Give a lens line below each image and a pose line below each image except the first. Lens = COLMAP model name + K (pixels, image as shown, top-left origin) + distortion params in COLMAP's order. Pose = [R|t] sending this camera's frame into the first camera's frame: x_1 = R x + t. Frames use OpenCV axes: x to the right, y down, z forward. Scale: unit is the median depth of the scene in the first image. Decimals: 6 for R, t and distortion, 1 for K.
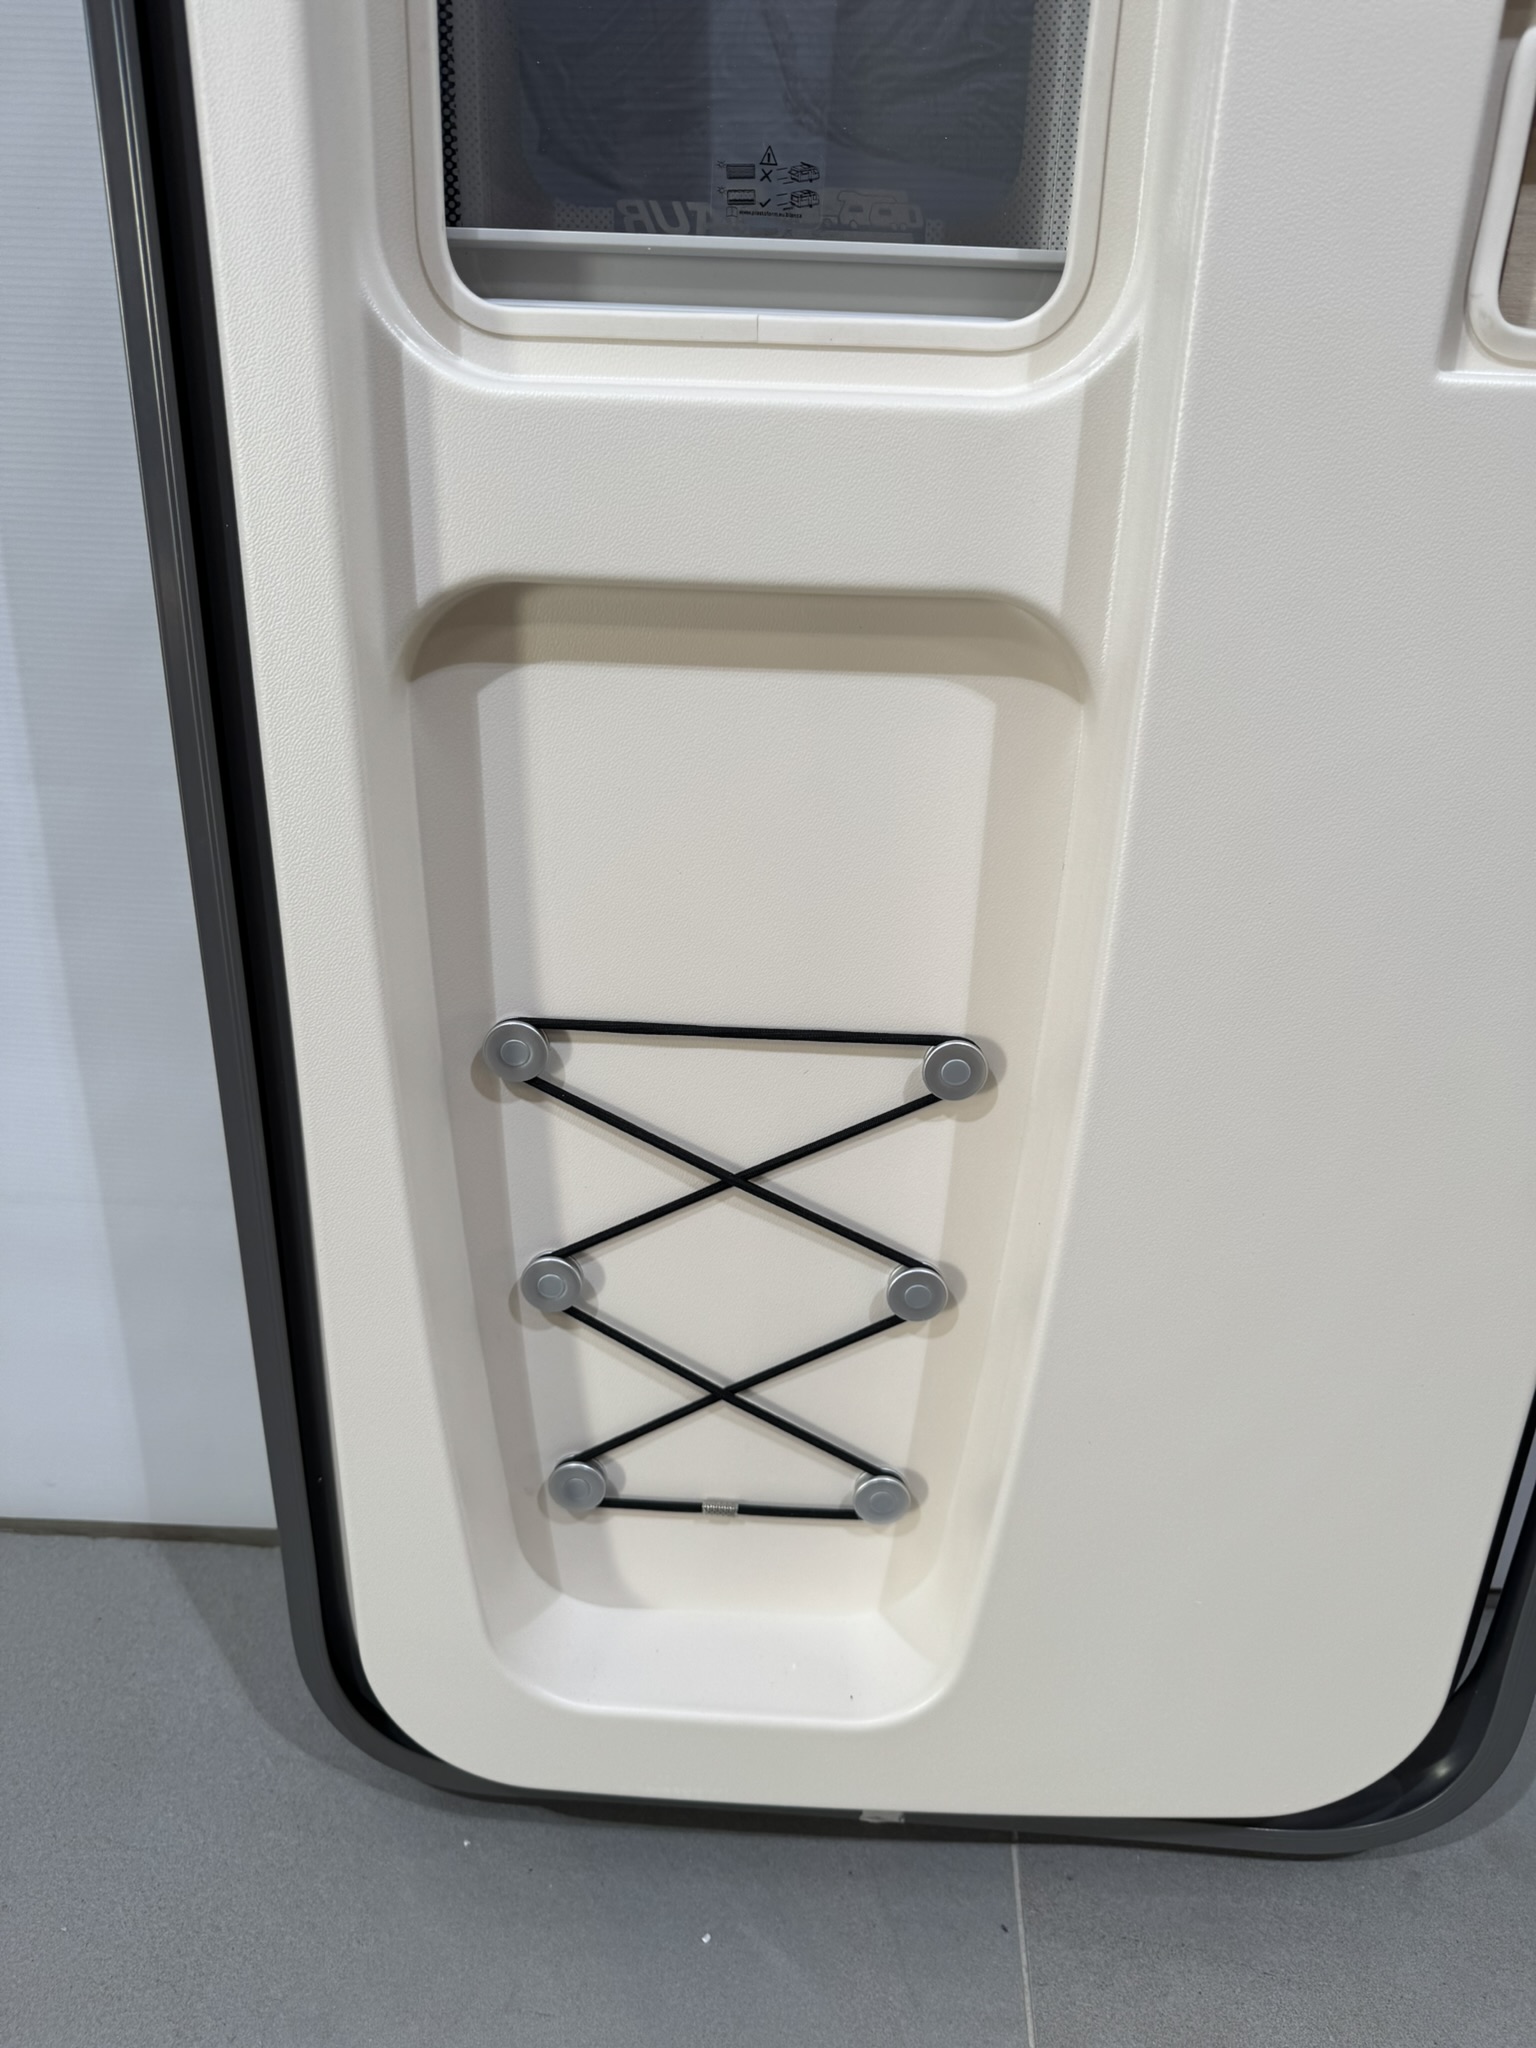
lens RADIAL K [[1514.6, 0, 820.7], [0, 1514.6, 1025.8], [0, 0, 1]] dist [0.098134, -0.130265]
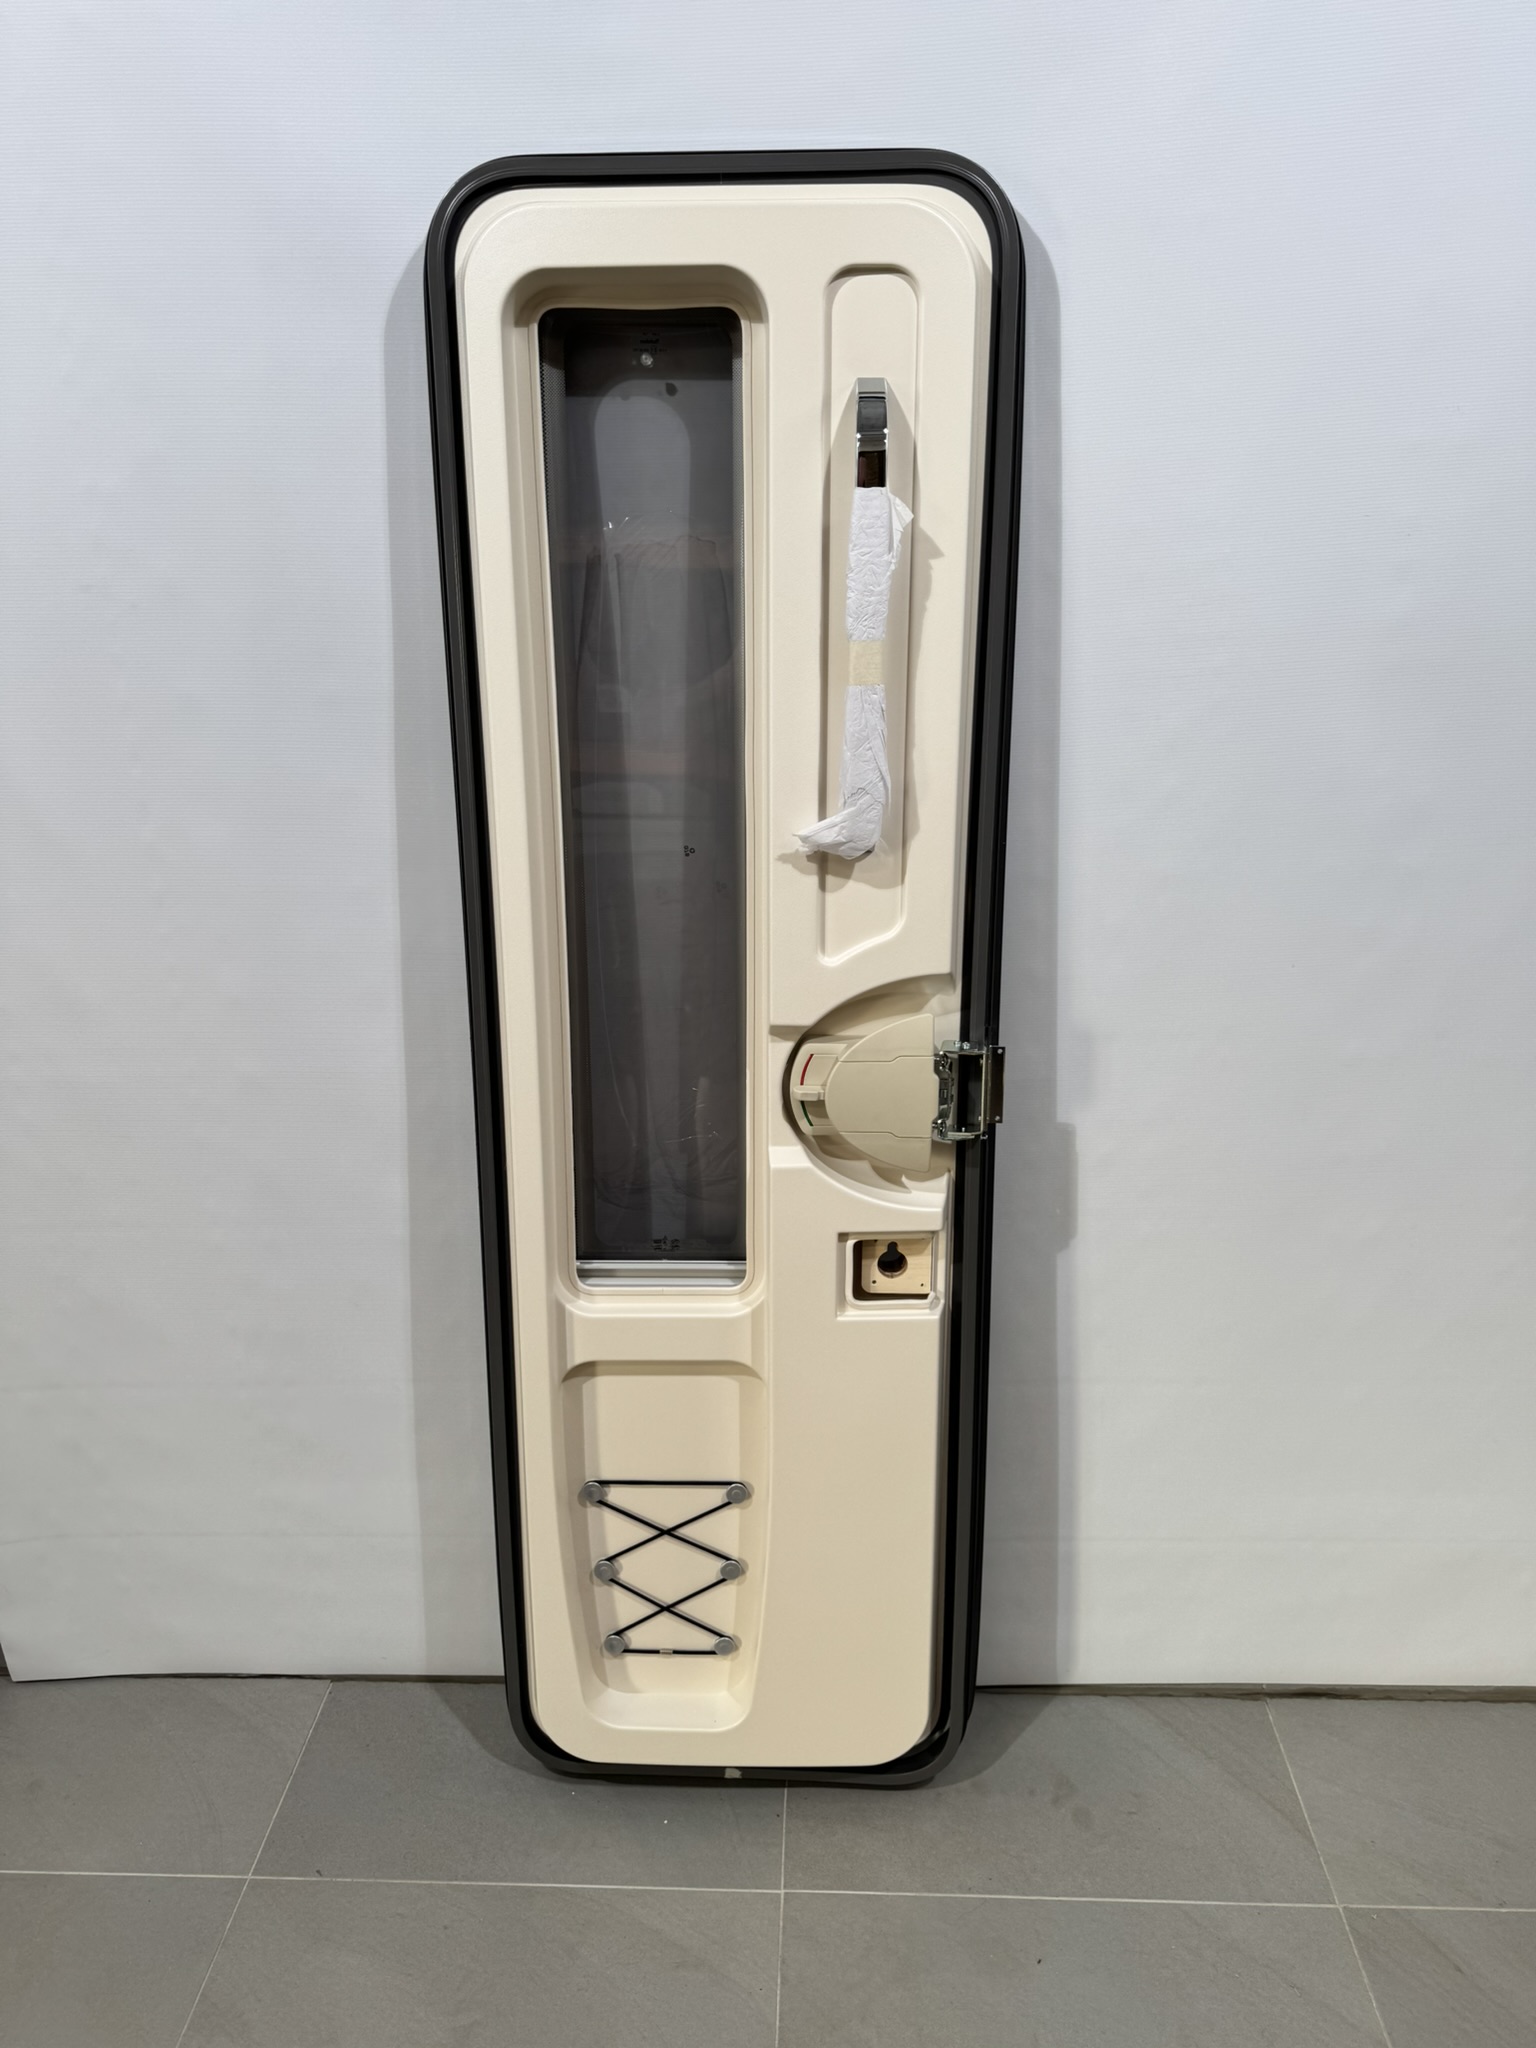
lens RADIAL K [[1438.0, 0, 758.5], [0, 1438.0, 1038.3], [0, 0, 1]] dist [0.055262, -0.077566]
pose [[0.998963, -0.039185, -0.023178, 0.217234], [0.035451, 0.988946, -0.143976, -0.420436], [0.028564, 0.143005, 0.989310, -1.844090]]
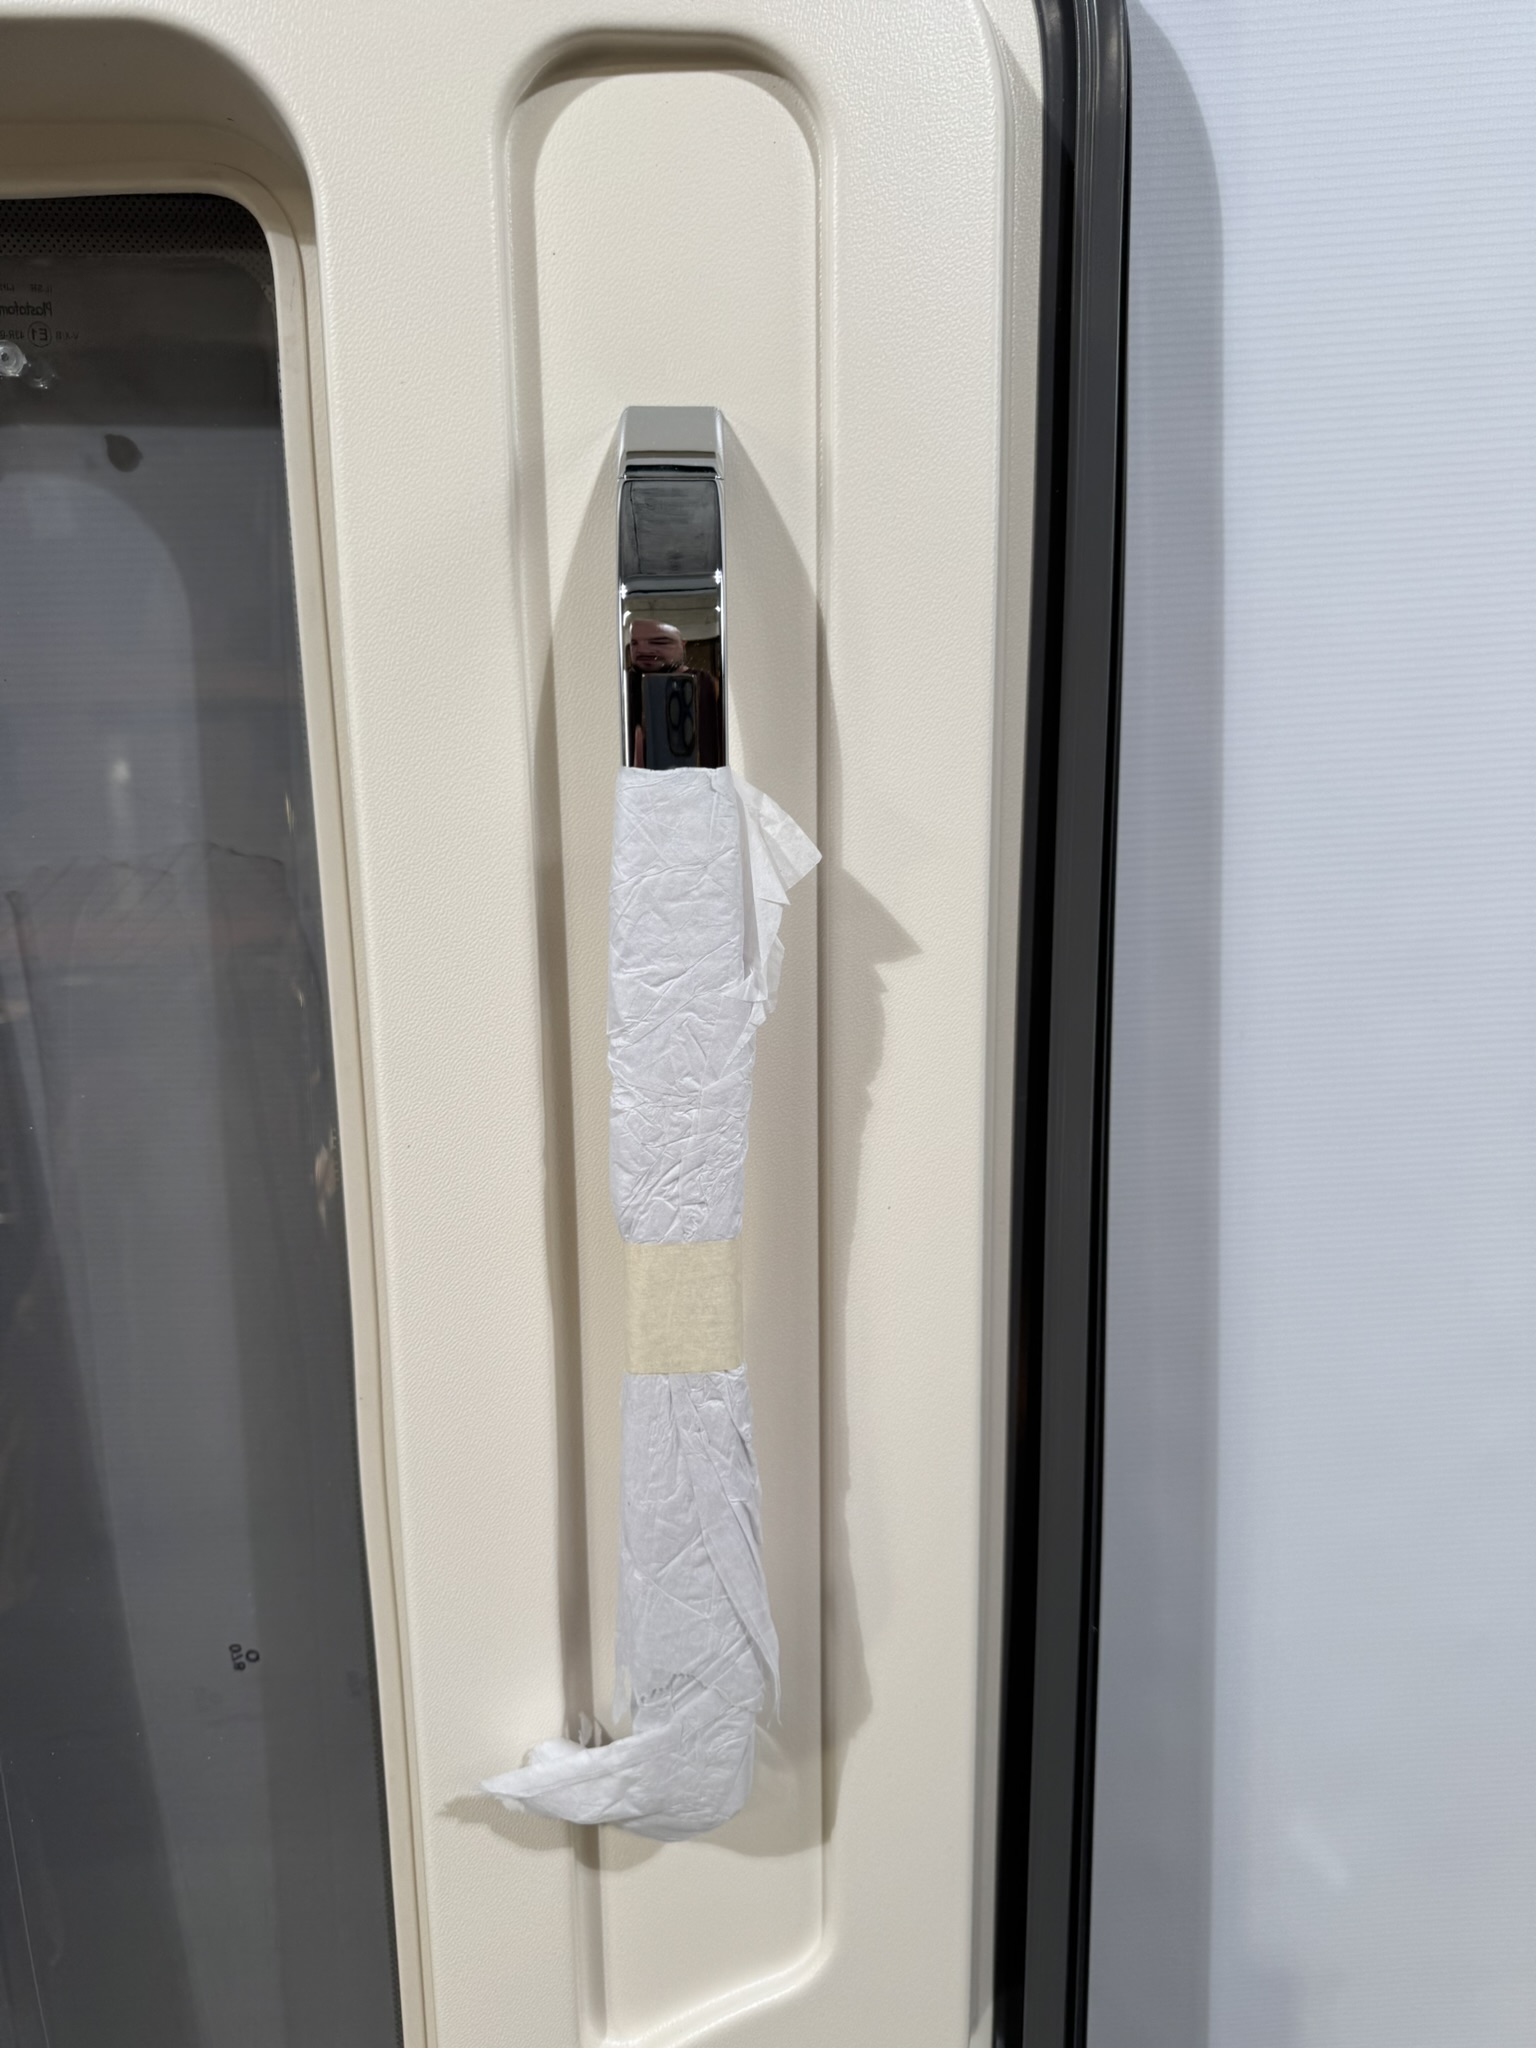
lens RADIAL K [[1470.5, 0, 768.0], [0, 1470.5, 1024.0], [0, 0, 1]] dist [0.088802, -0.109314]
pose [[0.997505, -0.060456, 0.036466, 0.371153], [0.067098, 0.972460, -0.223202, -1.247639], [-0.021968, 0.225092, 0.974090, -0.480968]]
